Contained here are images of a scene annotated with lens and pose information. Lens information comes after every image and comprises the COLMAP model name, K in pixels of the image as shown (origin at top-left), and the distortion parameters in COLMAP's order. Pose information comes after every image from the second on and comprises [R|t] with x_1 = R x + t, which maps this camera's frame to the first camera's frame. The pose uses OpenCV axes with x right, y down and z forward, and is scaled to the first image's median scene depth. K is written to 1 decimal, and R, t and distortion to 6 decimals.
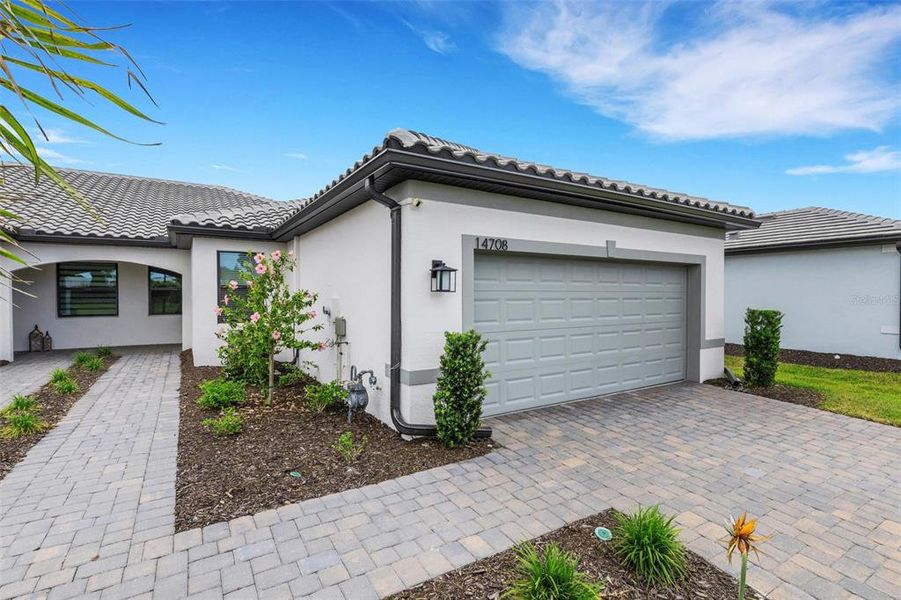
lens RADIAL K [[419.7, 0, 457.1], [0, 419.7, 298.8], [0, 0, 1]] dist [0.001876, 0.000201]
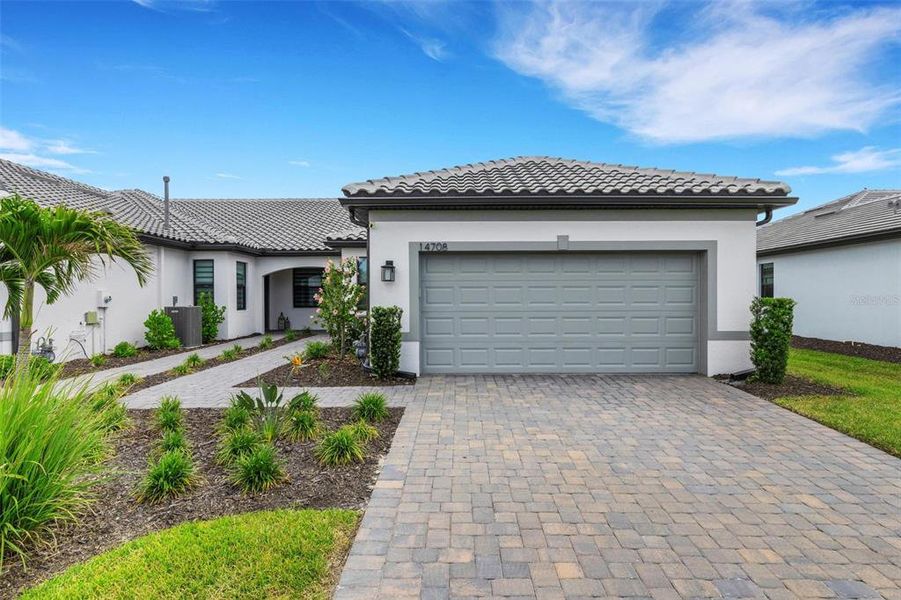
lens RADIAL K [[501.5, 0, 454.7], [0, 501.5, 300.0], [0, 0, 1]] dist [-0.019328, 0.000150]
pose [[0.846142, 0.001366, -0.532955, 0.848007], [-0.001698, 0.999999, -0.000133, 0.038353], [0.532954, 0.001017, 0.846143, -0.310256]]
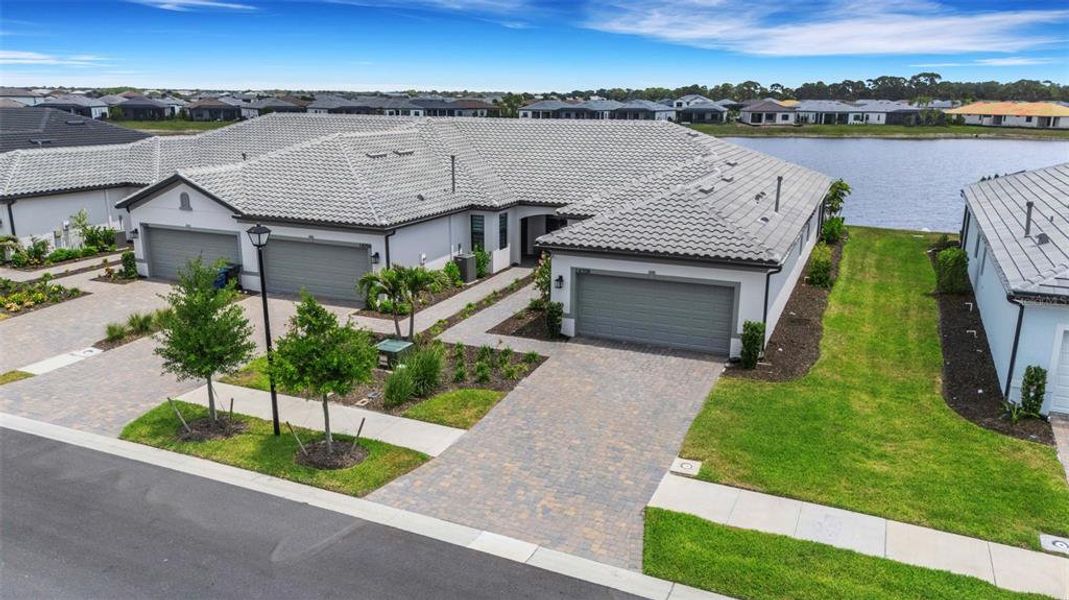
lens RADIAL K [[766.6, 0, 534.5], [0, 766.6, 300.0], [0, 0, 1]] dist [0.000906, -0.000246]
pose [[0.560477, 0.214390, -0.799939, 3.075515], [-0.011930, 0.967902, 0.251046, -0.937251], [0.828084, -0.131162, 0.545044, -1.526125]]
